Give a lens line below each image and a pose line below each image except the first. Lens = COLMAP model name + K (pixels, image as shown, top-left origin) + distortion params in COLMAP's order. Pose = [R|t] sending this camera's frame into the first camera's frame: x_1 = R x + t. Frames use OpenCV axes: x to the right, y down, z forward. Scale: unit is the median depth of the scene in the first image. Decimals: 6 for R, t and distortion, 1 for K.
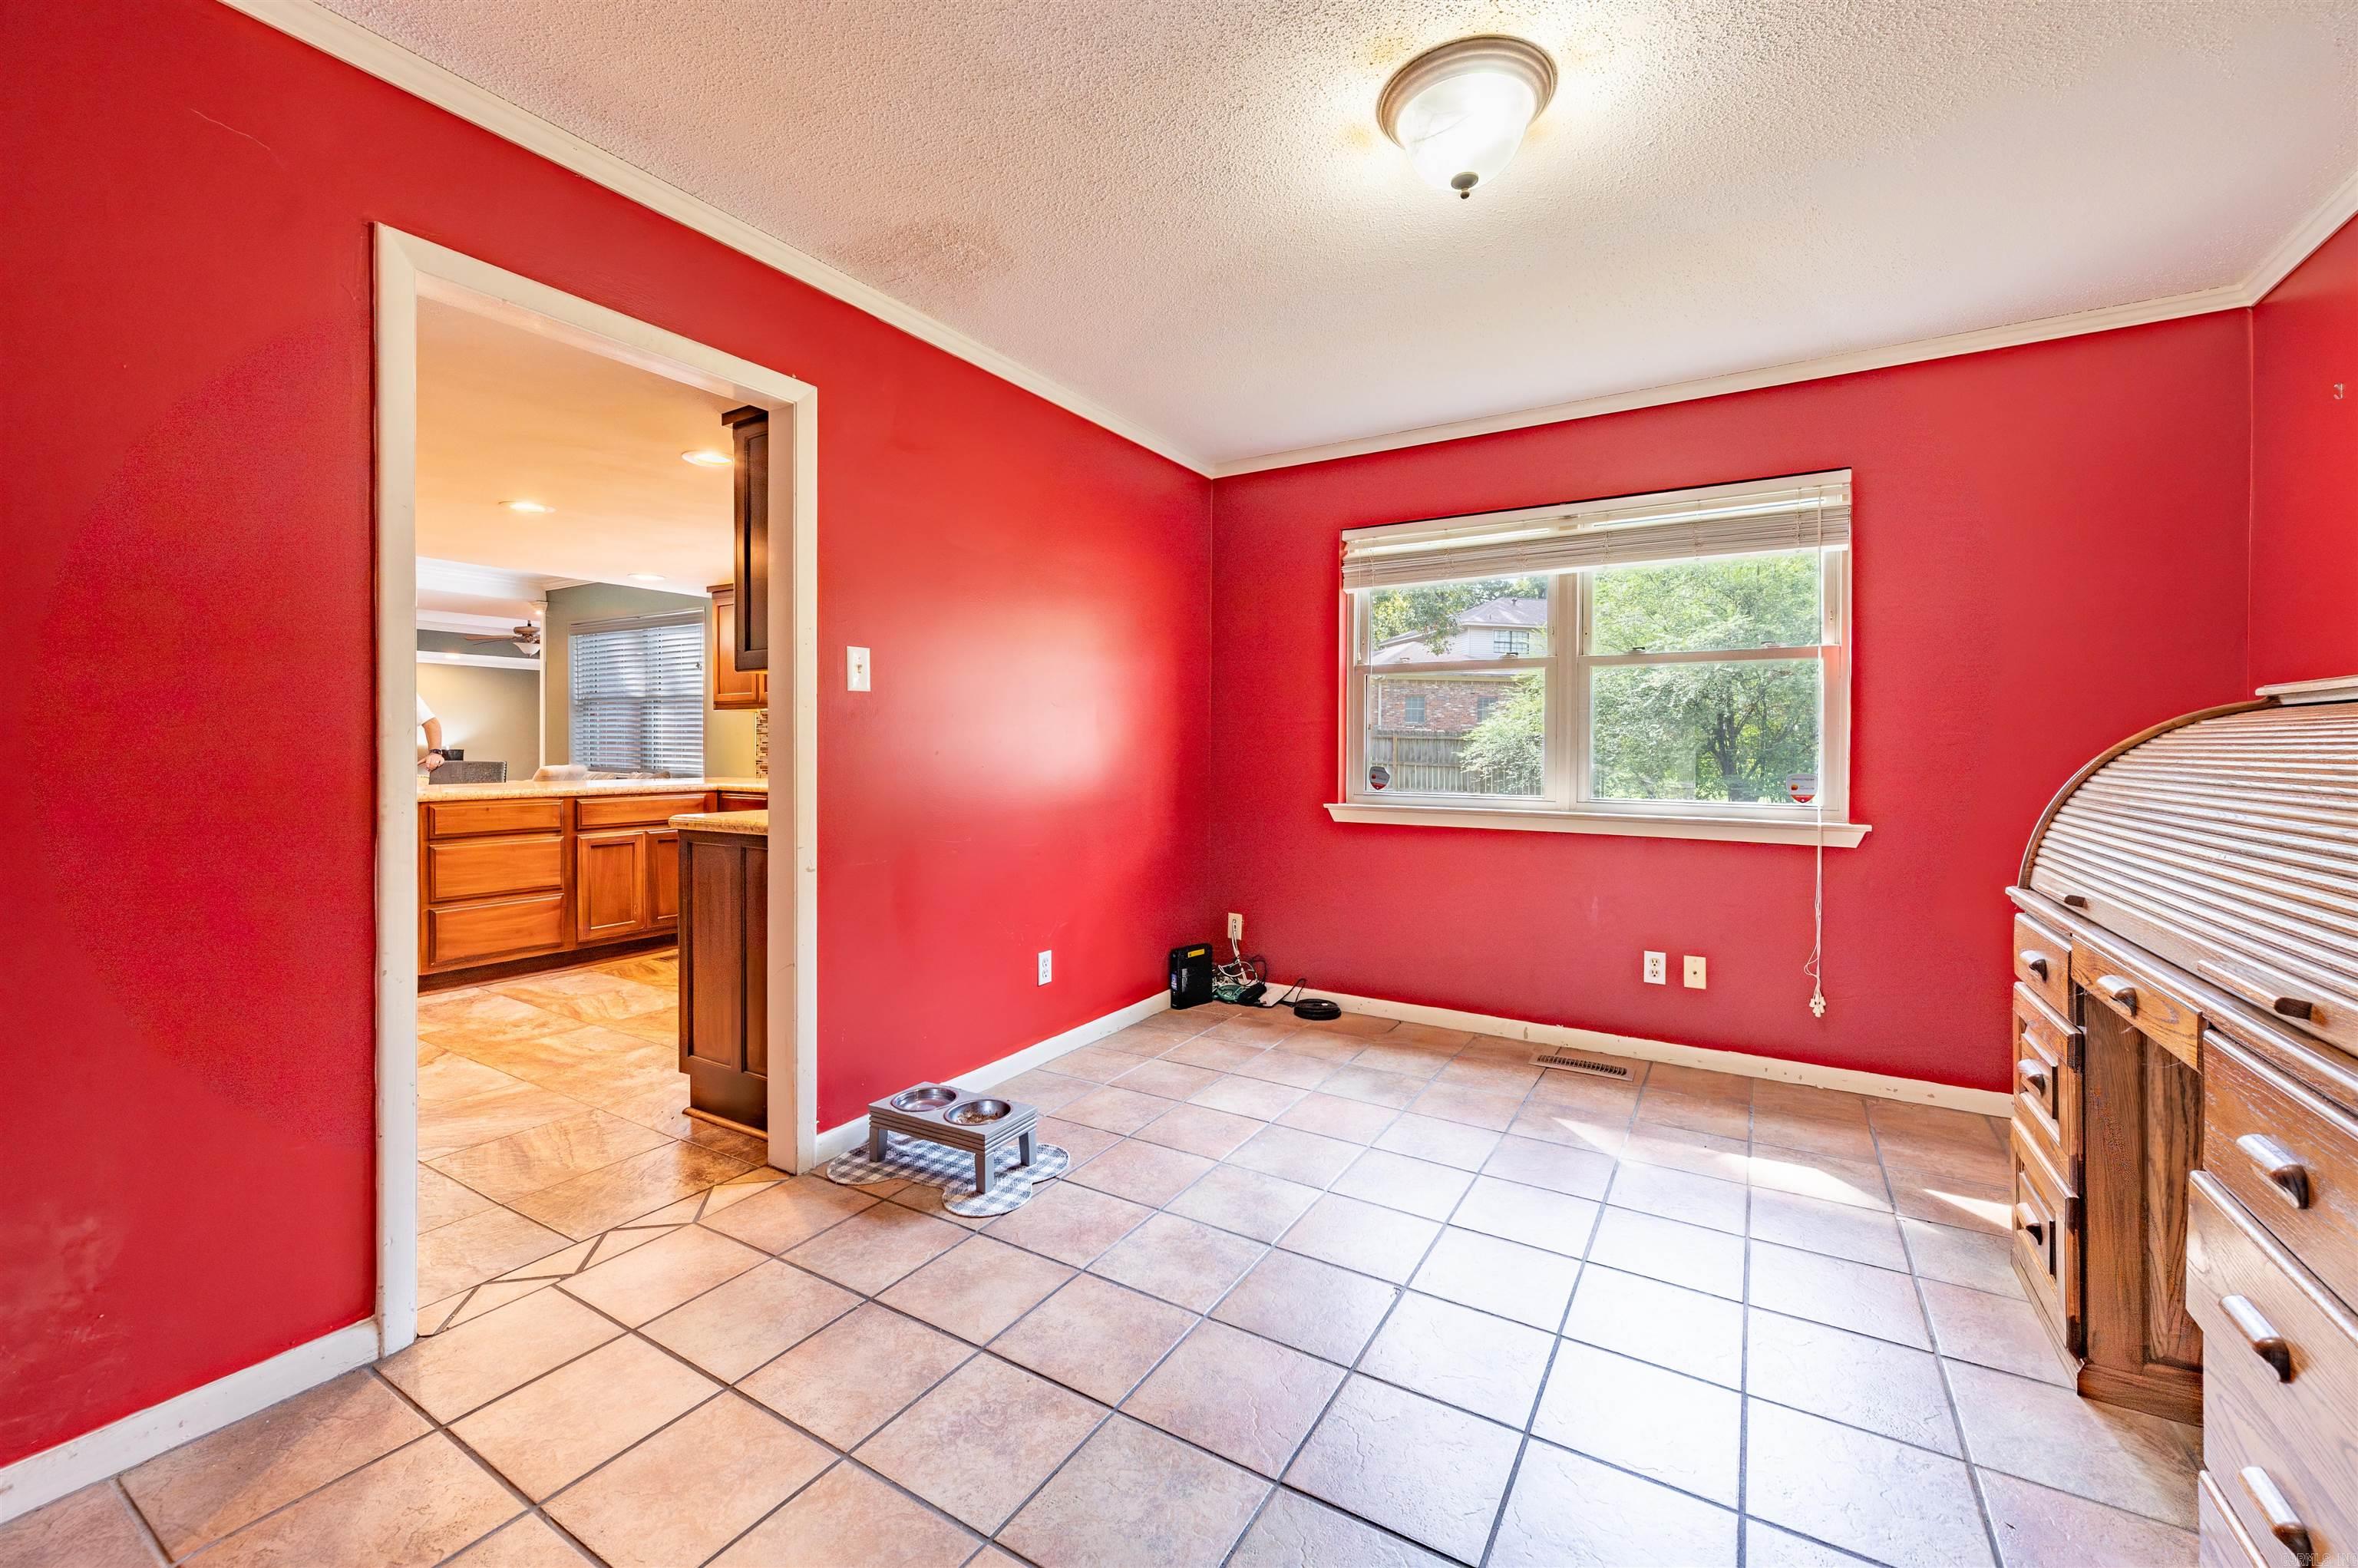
lens RADIAL K [[948.9, 0, 1192.4], [0, 948.9, 749.6], [0, 0, 1]] dist [0.000229, 0.000890]
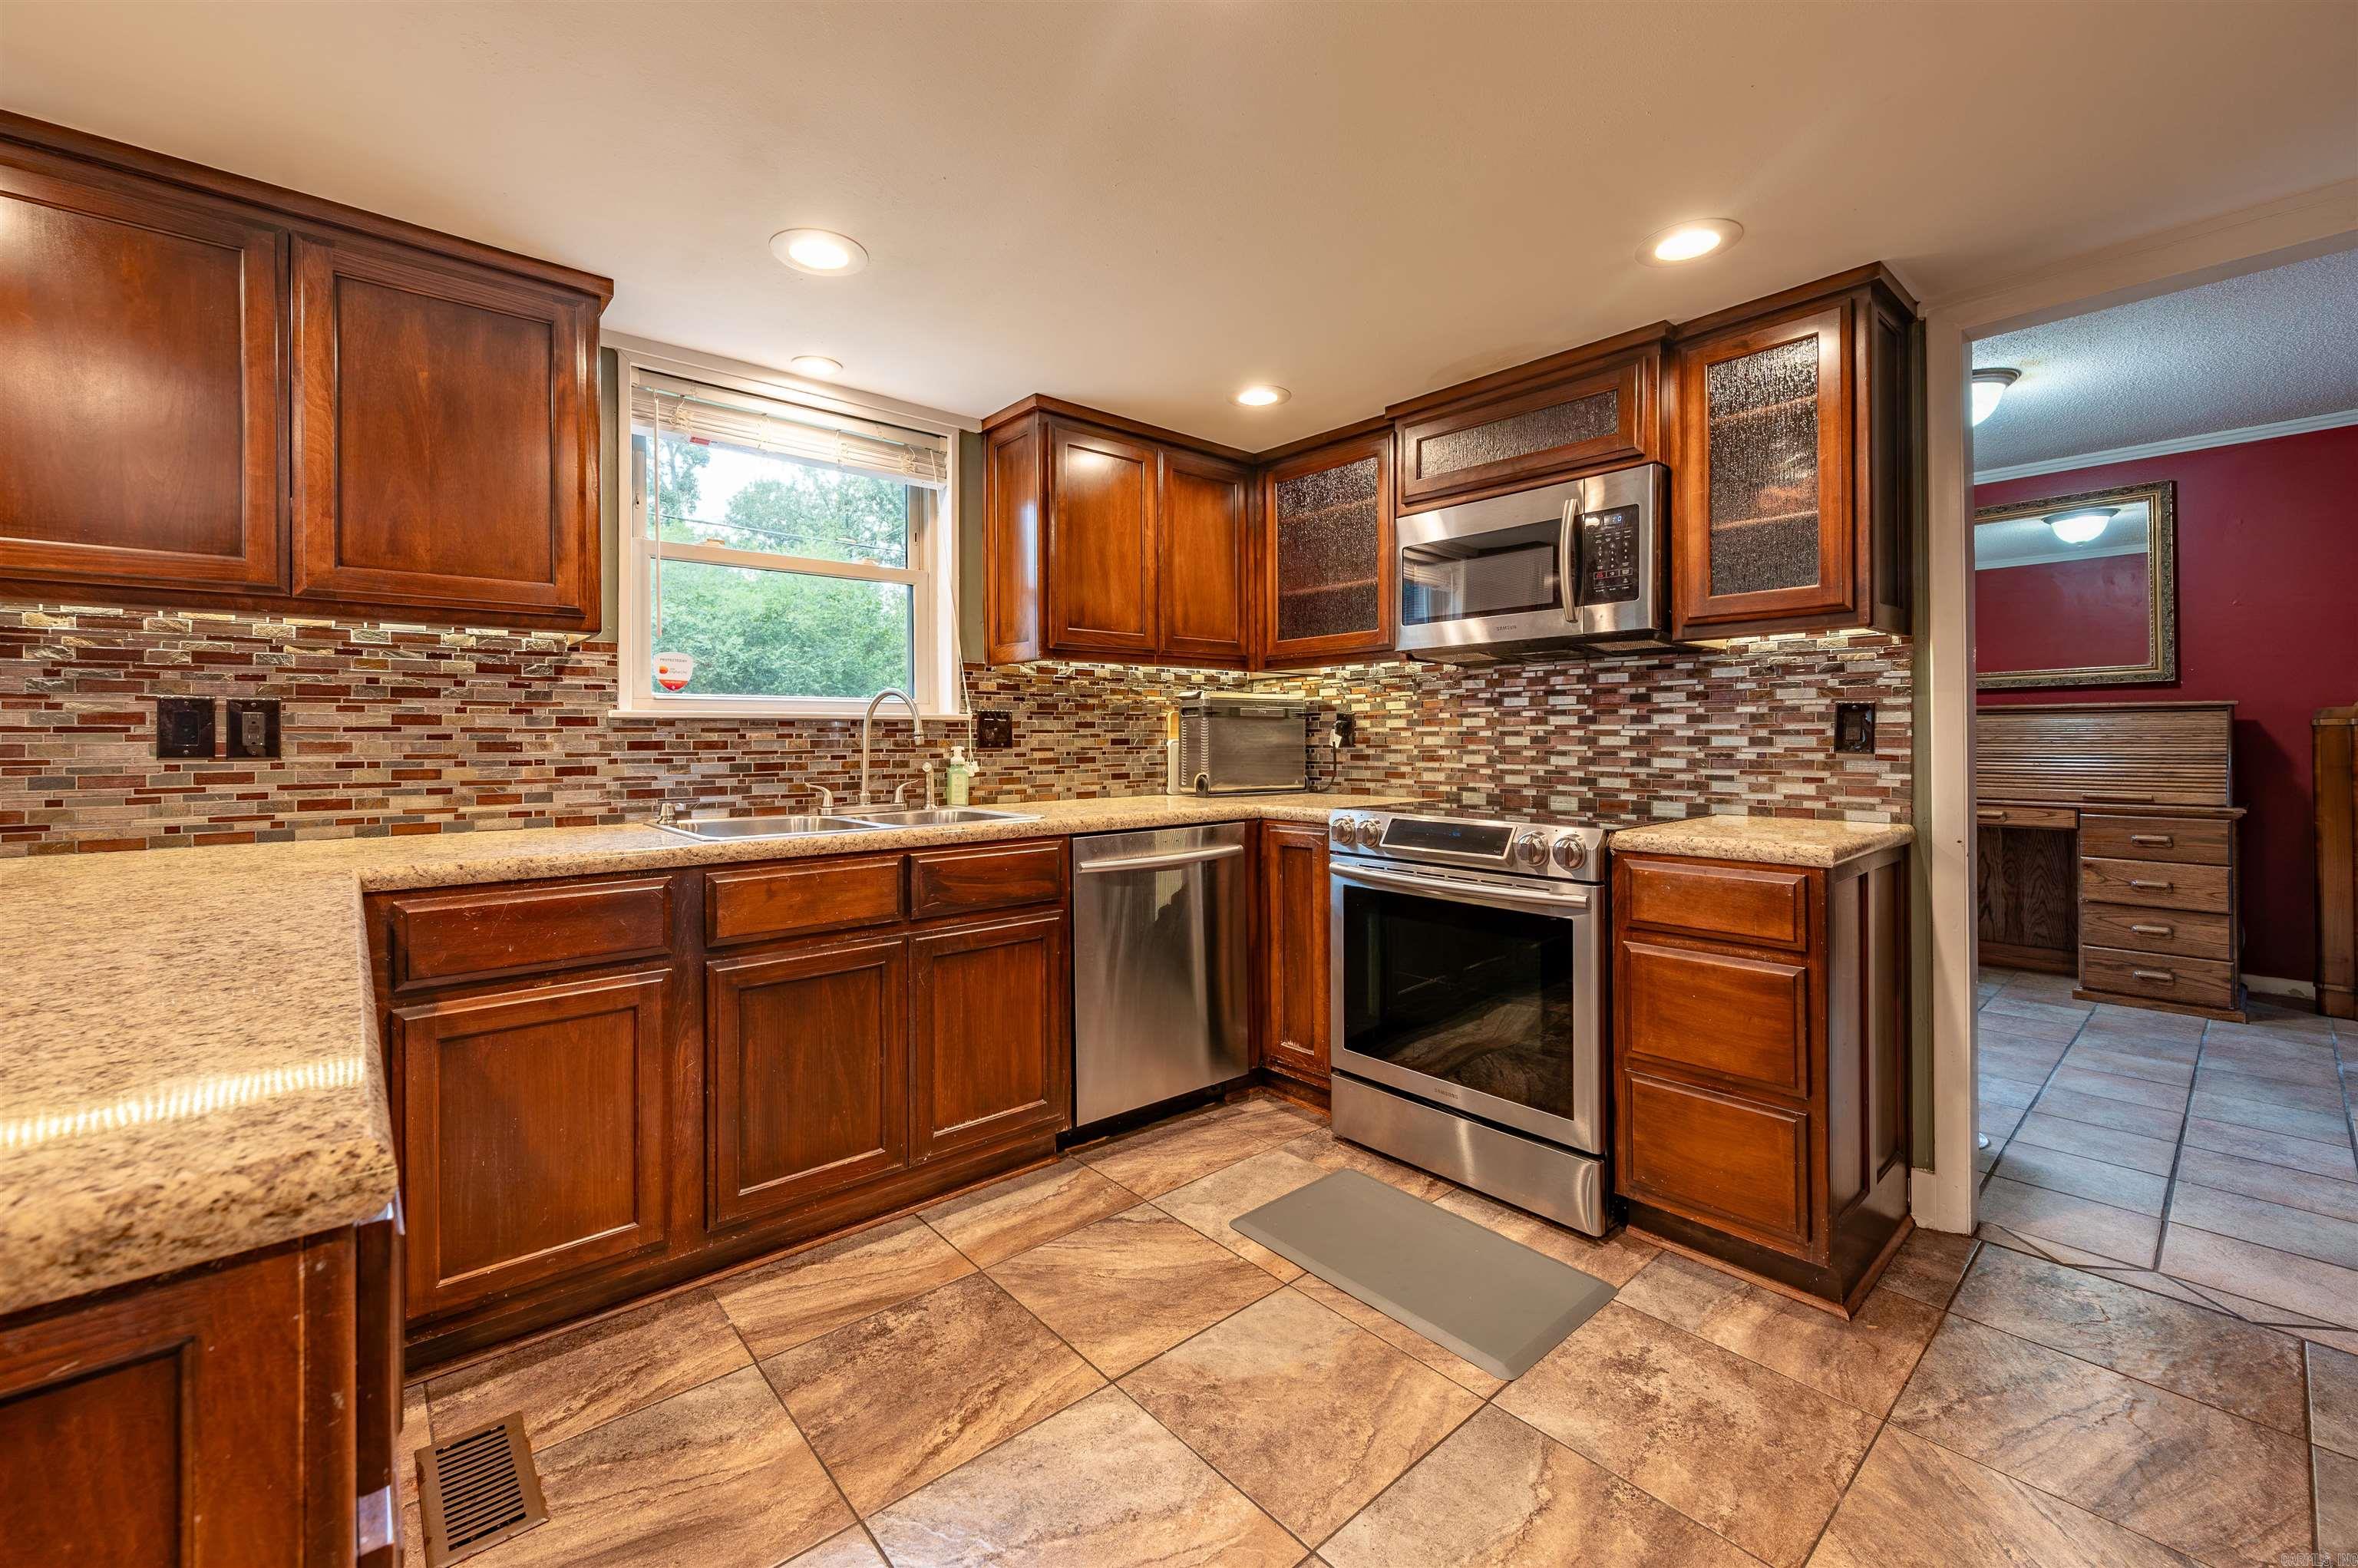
lens RADIAL K [[948.9, 0, 1173.4], [0, 948.9, 737.7], [0, 0, 1]] dist [0.000229, 0.000890]
pose [[0.305819, -0.005273, 0.952075, -0.789310], [0.011033, 0.999937, 0.001995, -0.001999], [-0.952026, 0.009894, 0.305858, 0.768544]]
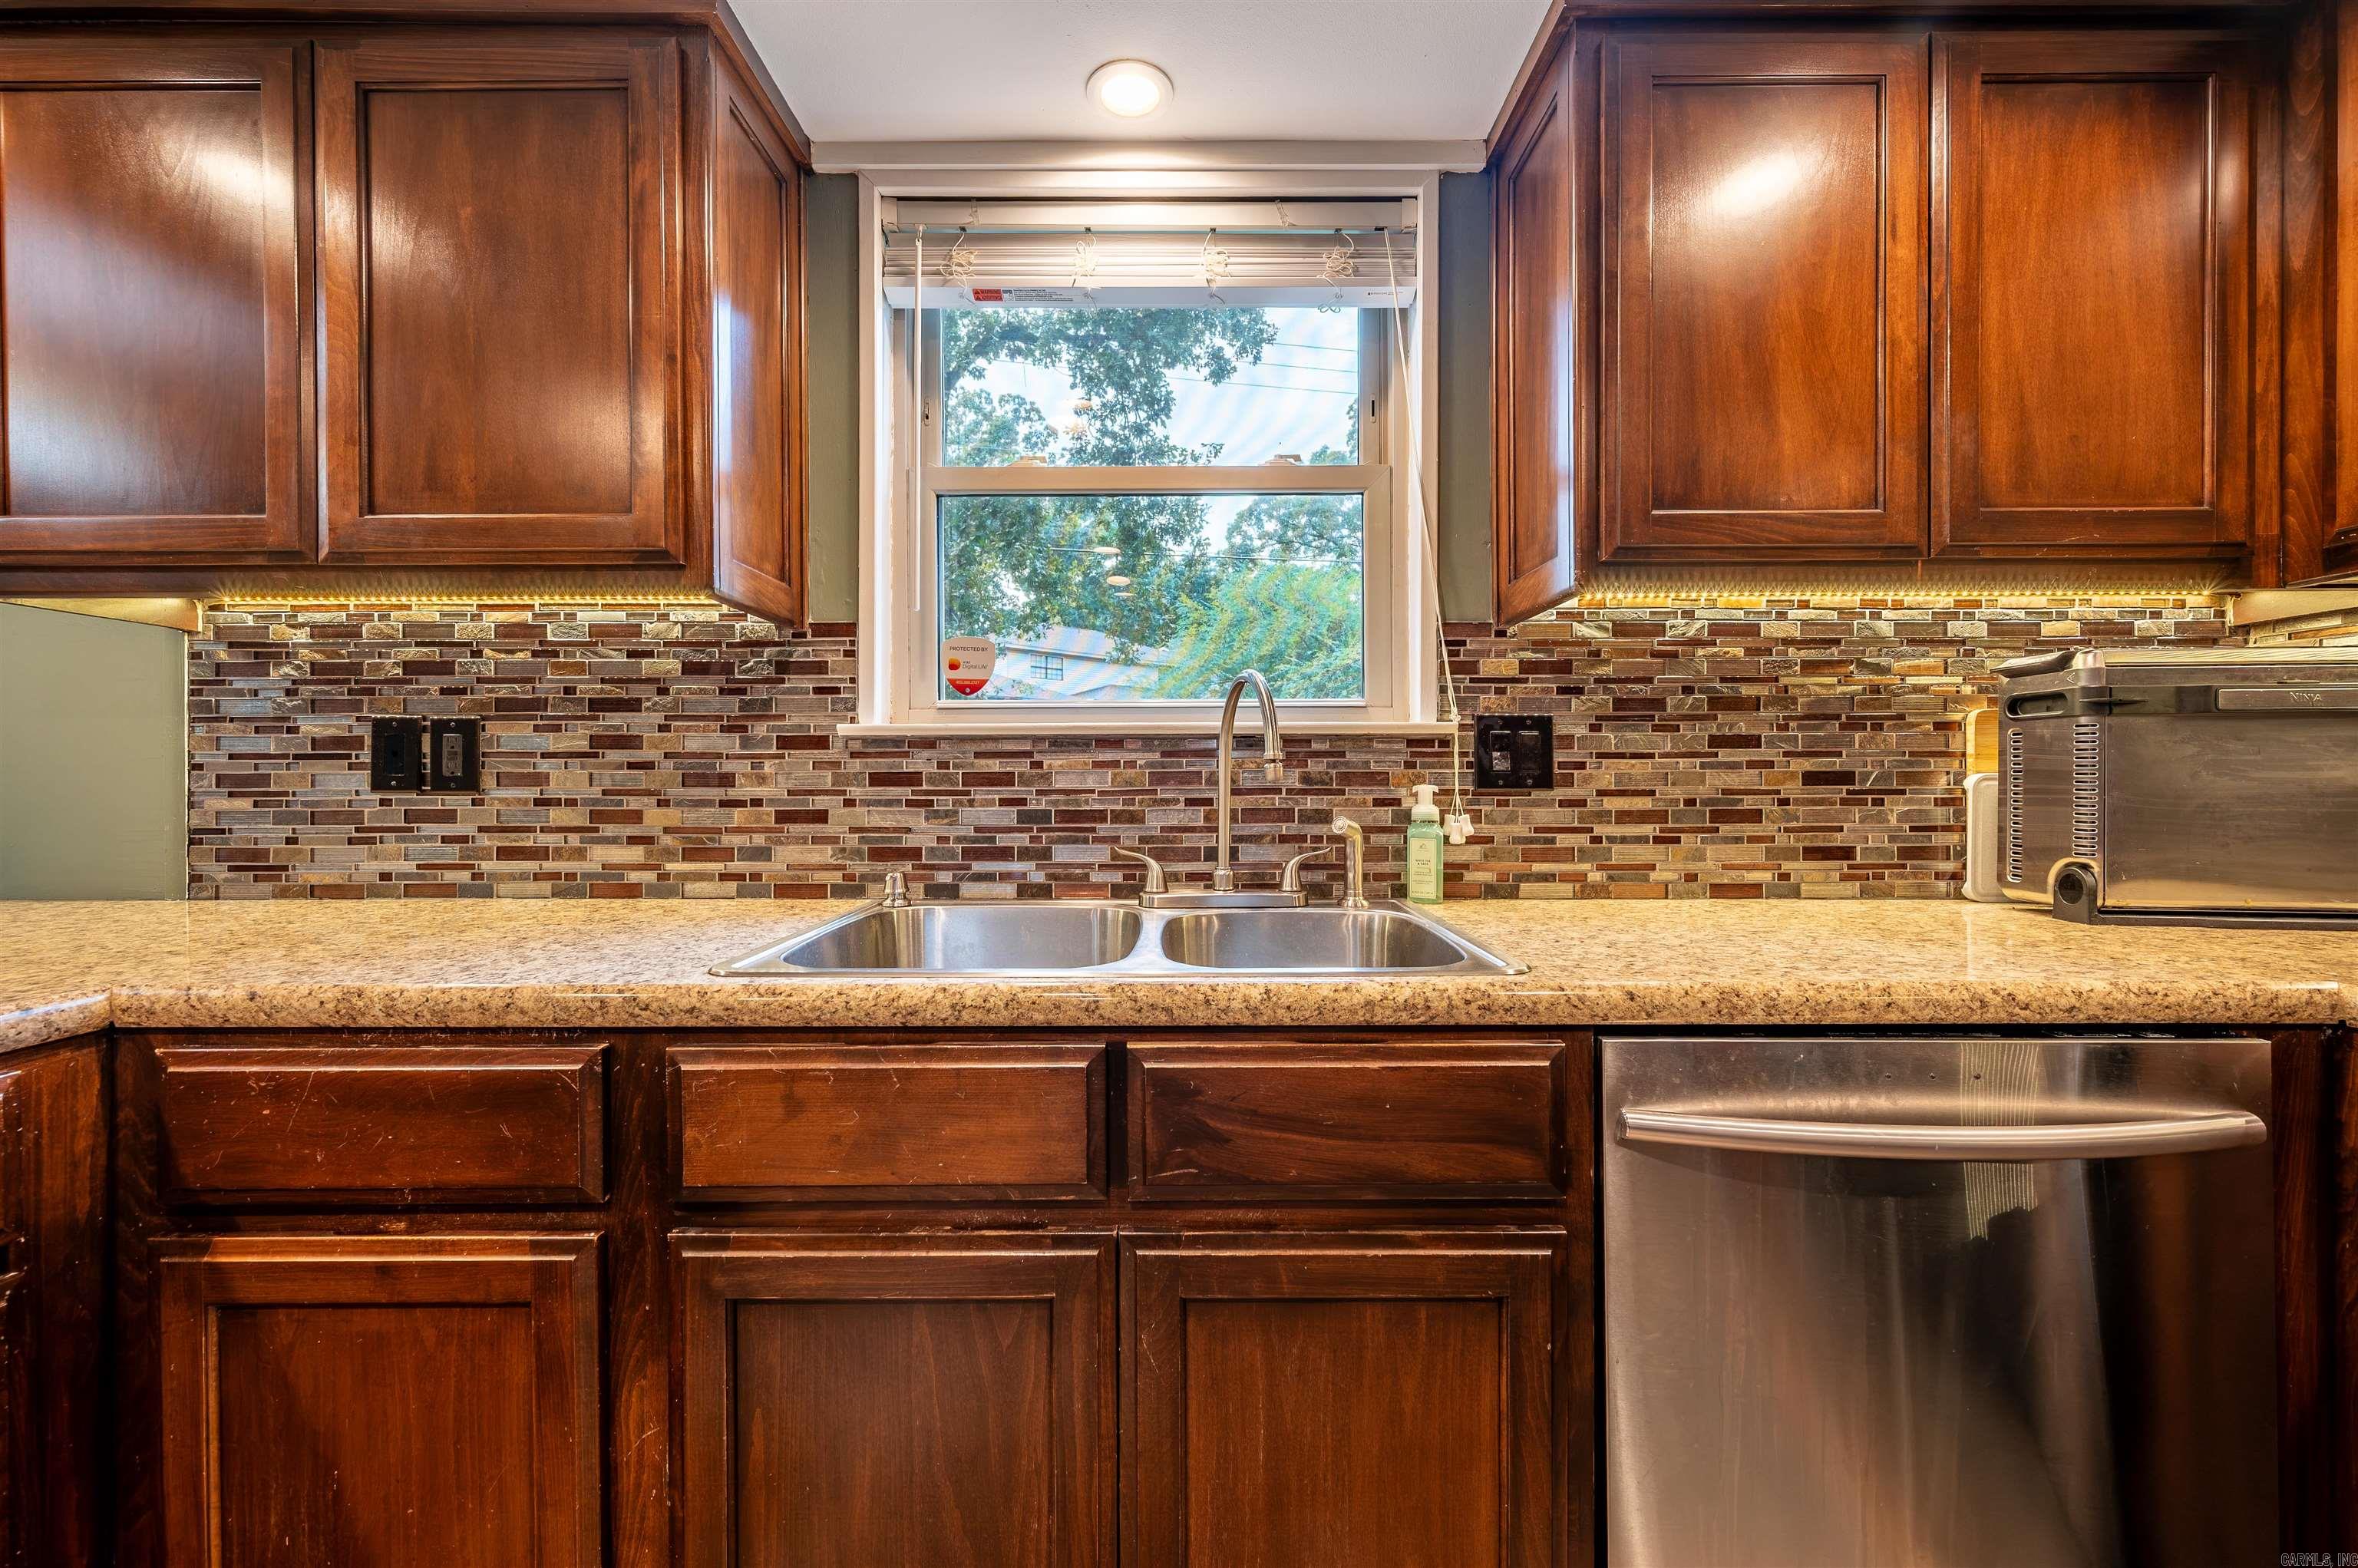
lens RADIAL K [[948.9, 0, 1175.9], [0, 948.9, 781.4], [0, 0, 1]] dist [0.000229, 0.000890]
pose [[0.856397, -0.008080, 0.516255, -0.482666], [0.007764, 0.999966, 0.002770, 0.000677], [-0.516260, 0.001636, 0.856430, 0.861225]]
